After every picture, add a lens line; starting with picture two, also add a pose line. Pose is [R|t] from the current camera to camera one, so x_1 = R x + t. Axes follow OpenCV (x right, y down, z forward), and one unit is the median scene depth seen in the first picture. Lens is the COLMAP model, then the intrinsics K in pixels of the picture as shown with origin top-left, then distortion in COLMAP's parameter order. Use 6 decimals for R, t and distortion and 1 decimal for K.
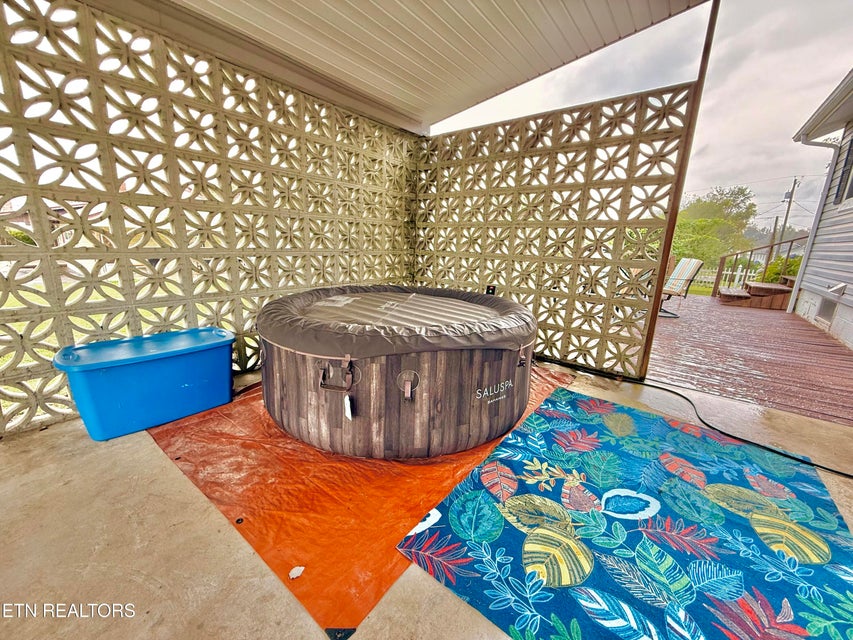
lens RADIAL K [[339.2, 0, 424.4], [0, 339.2, 320.7], [0, 0, 1]] dist [-0.004099, 0.000136]
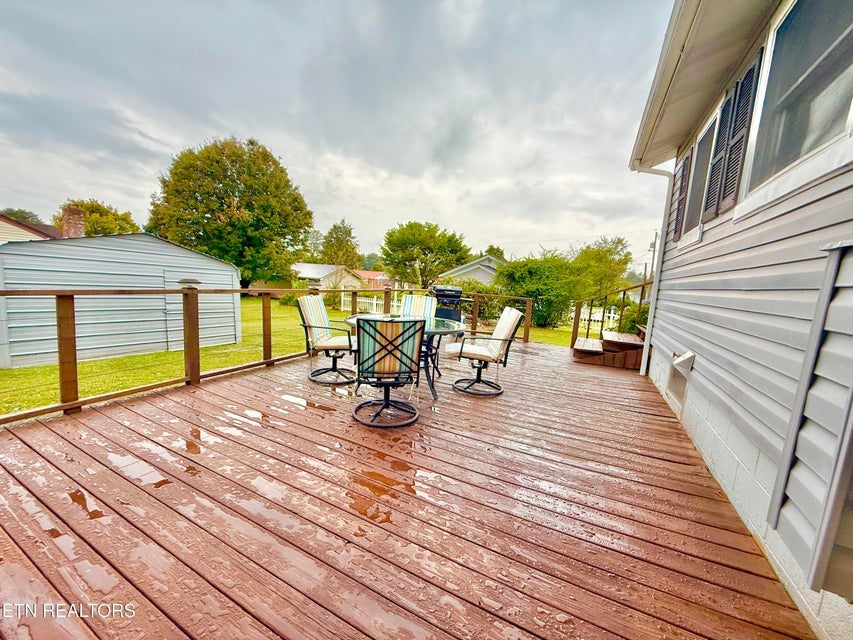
lens RADIAL K [[339.2, 0, 430.9], [0, 339.2, 321.7], [0, 0, 1]] dist [-0.004099, 0.000136]
pose [[0.975542, -0.002177, 0.219803, 0.411312], [0.023922, 0.995063, -0.096319, -0.081329], [-0.218508, 0.099222, 0.970778, 0.316410]]
